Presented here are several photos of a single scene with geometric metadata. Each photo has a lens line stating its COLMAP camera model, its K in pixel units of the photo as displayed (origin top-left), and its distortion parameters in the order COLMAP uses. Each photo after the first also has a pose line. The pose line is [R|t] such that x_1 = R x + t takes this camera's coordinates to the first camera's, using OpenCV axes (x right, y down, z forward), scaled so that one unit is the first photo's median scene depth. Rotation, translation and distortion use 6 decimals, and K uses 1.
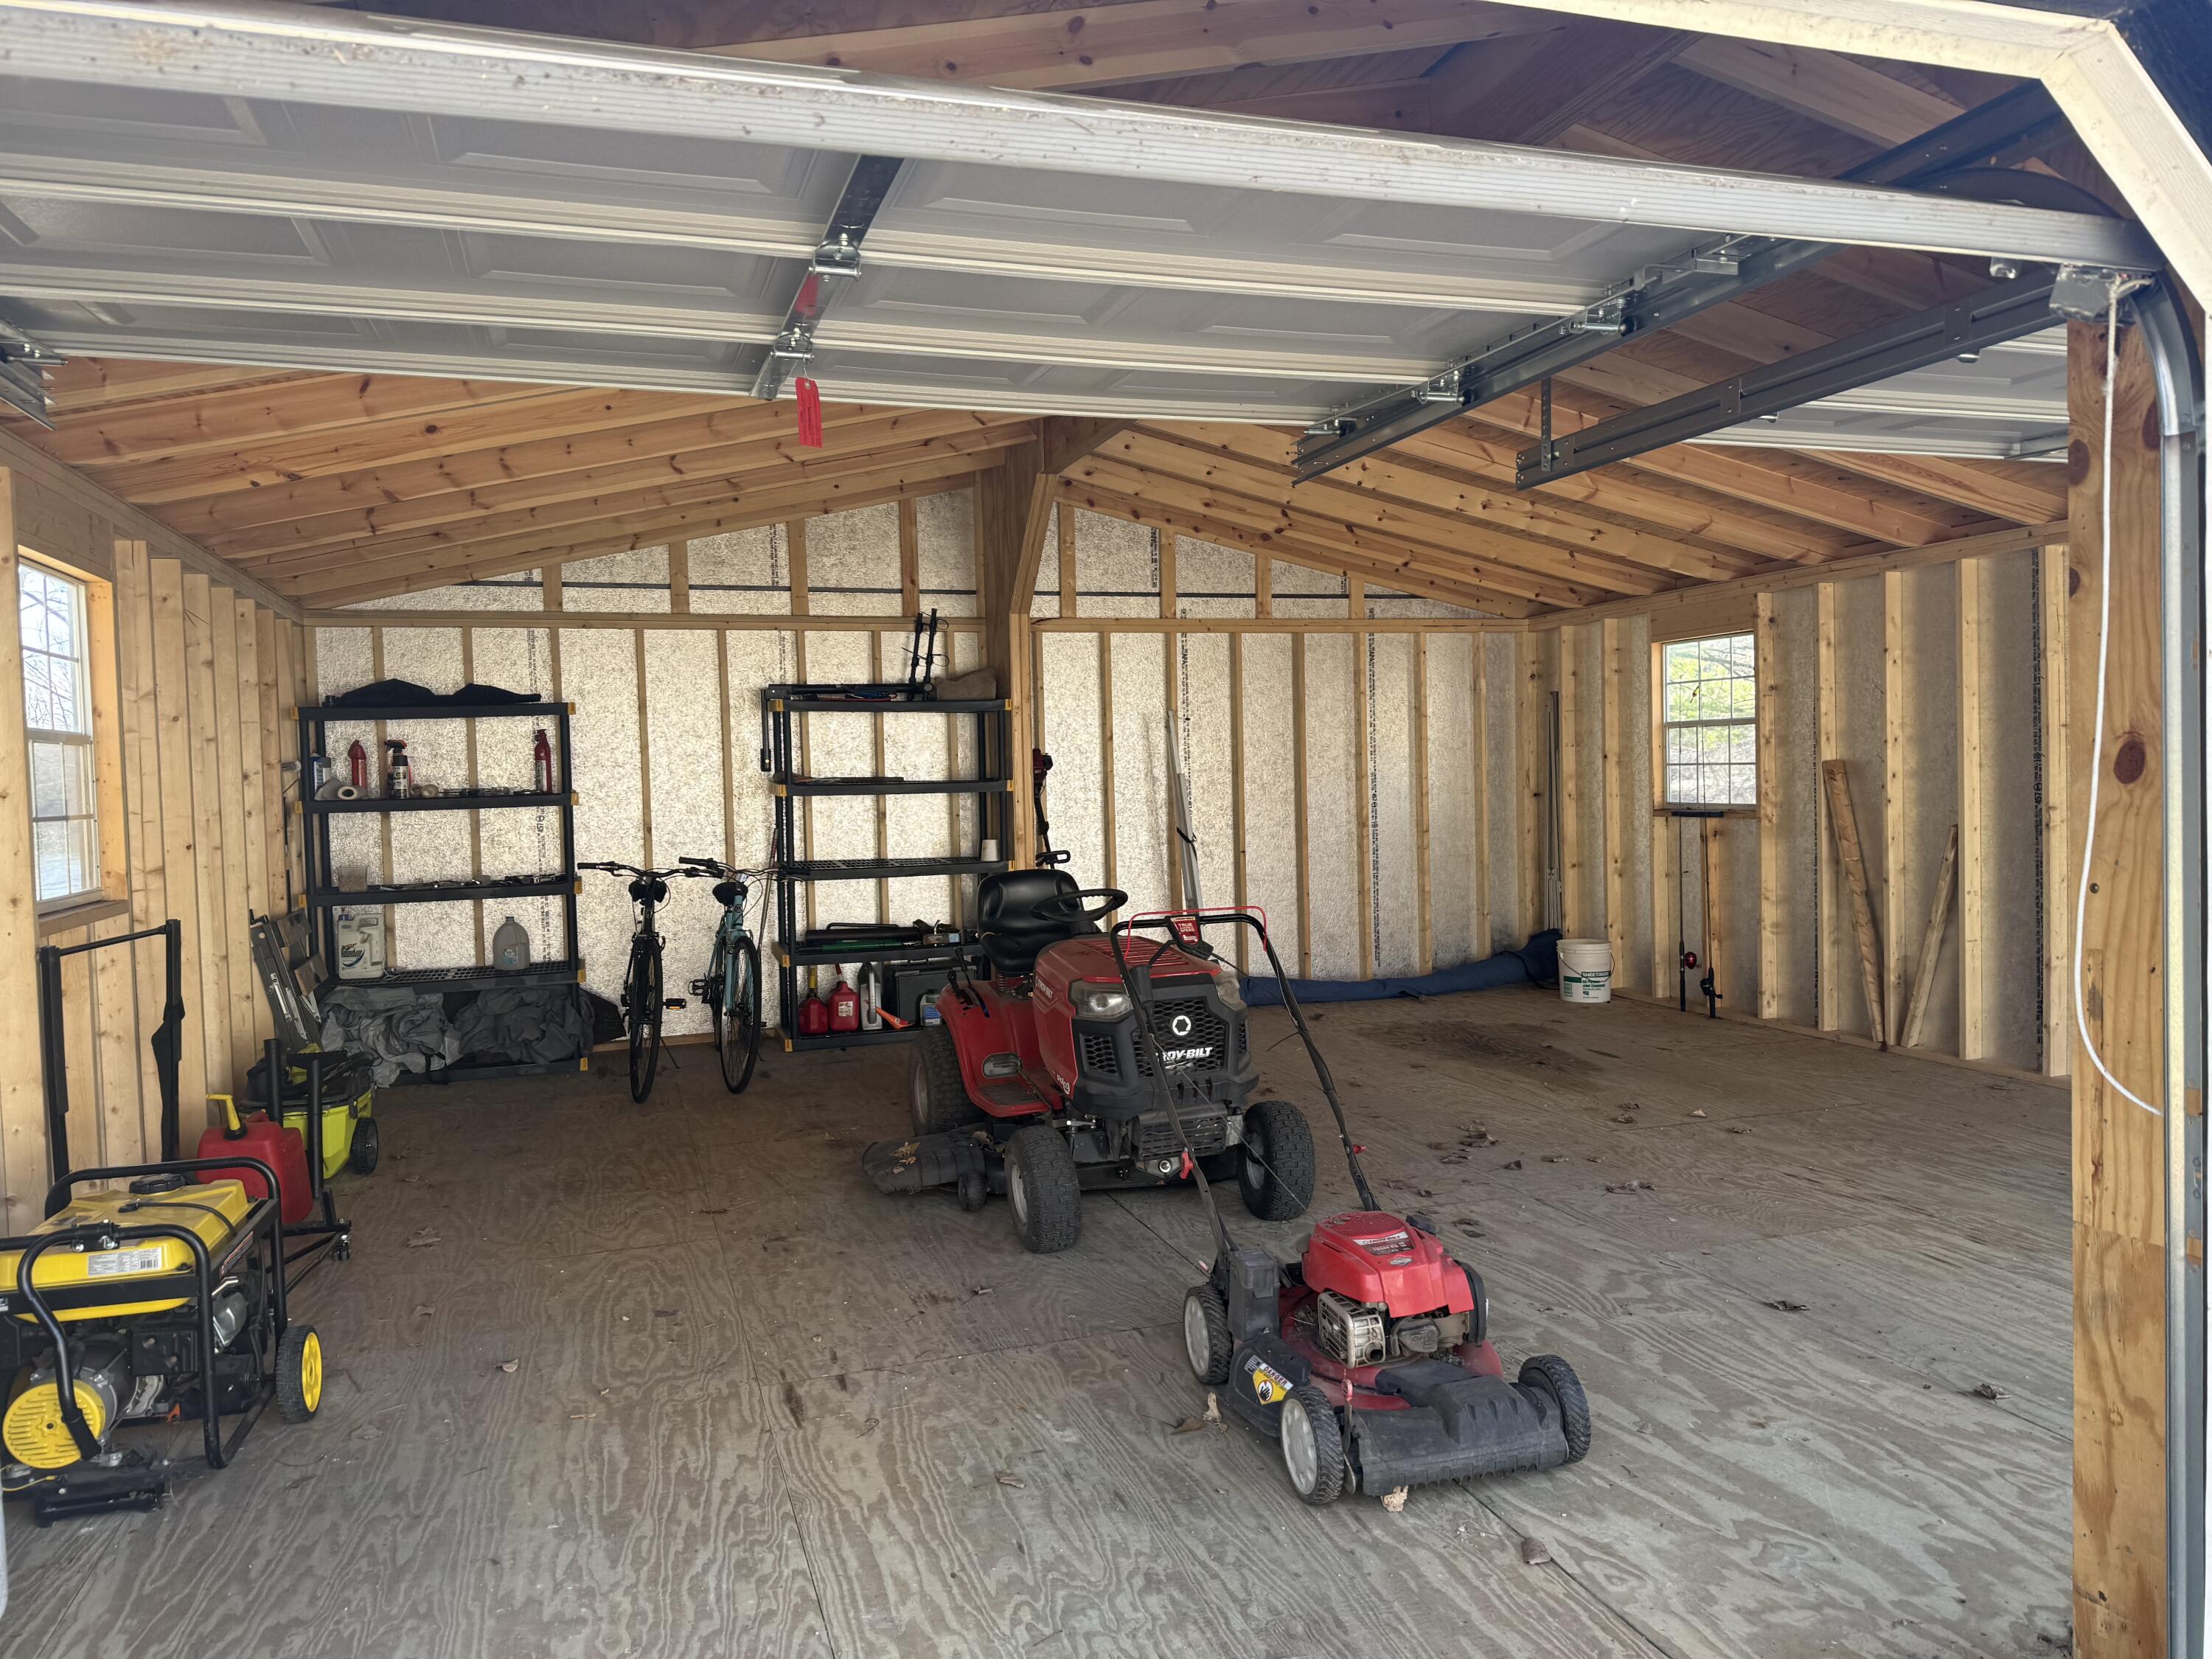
lens RADIAL K [[1531.7, 0, 1102.4], [0, 1531.7, 821.4], [0, 0, 1]] dist [0.023535, -0.042369]
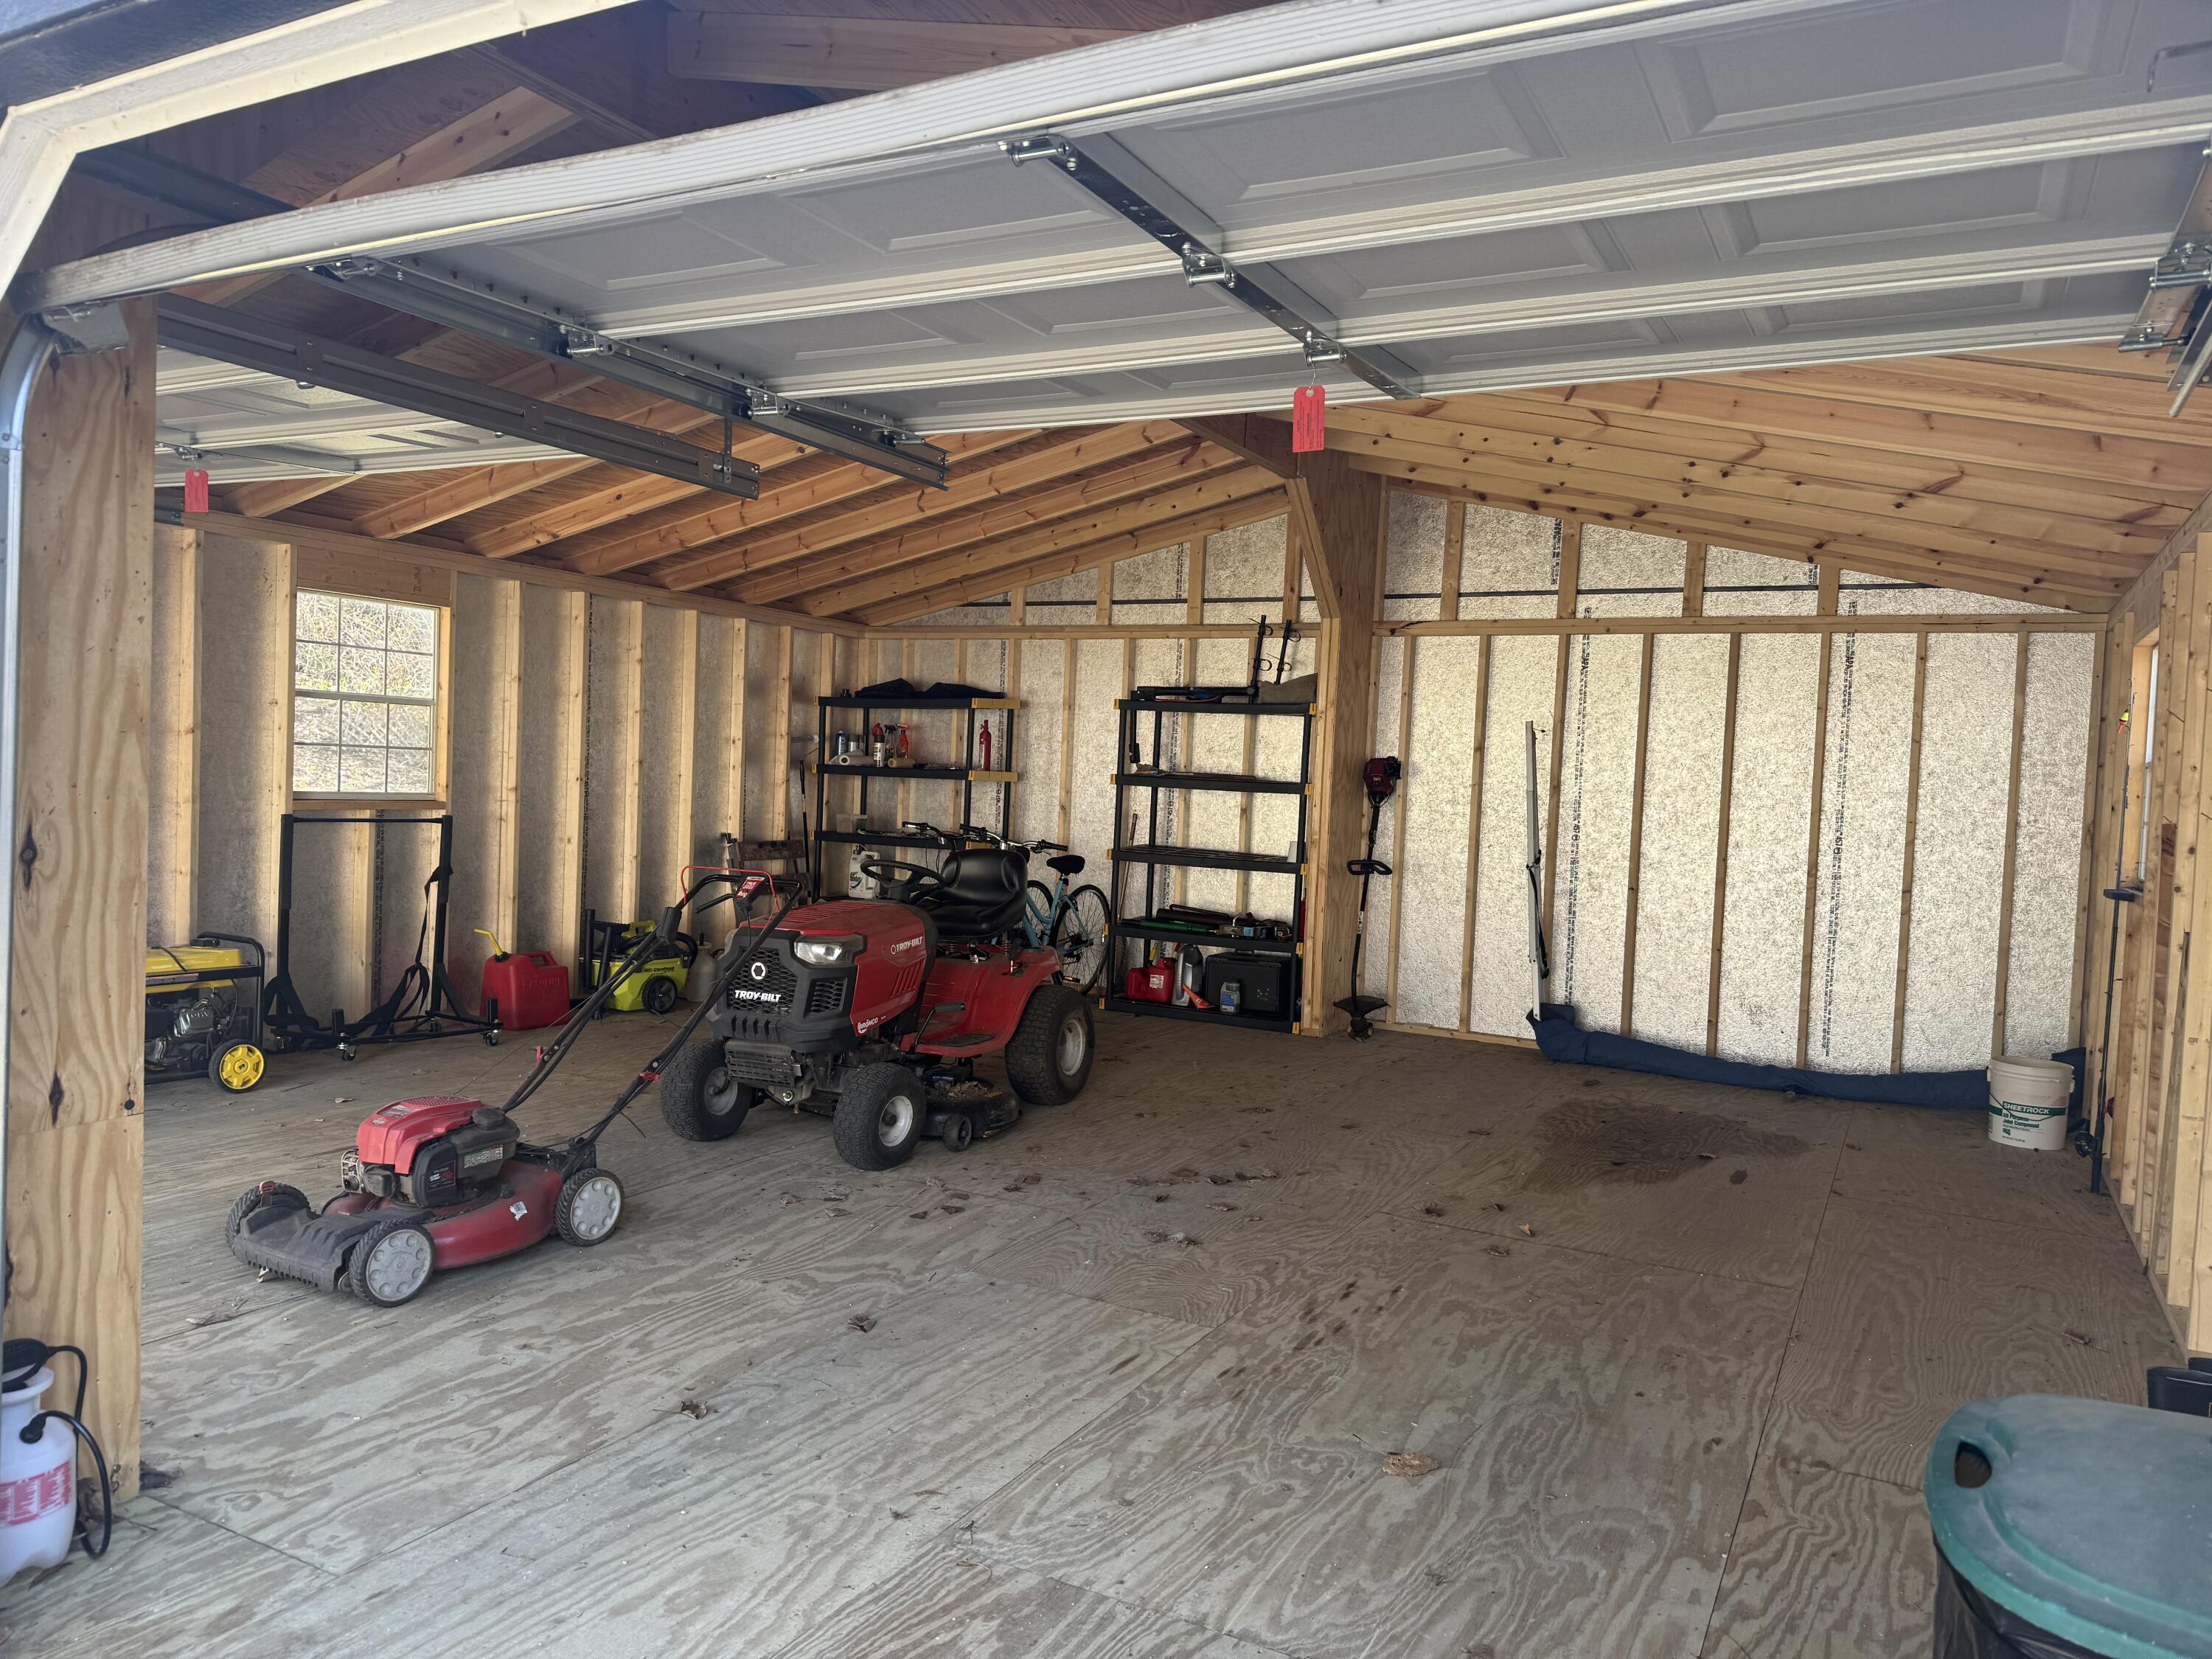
lens RADIAL K [[1543.6, 0, 1106.0], [0, 1543.6, 829.5], [0, 0, 1]] dist [0.114796, -0.145181]
pose [[0.687728, 0.079275, -0.721627, 0.592595], [-0.081115, 0.996187, 0.032133, -0.018919], [0.721422, 0.036436, 0.691536, 0.199177]]
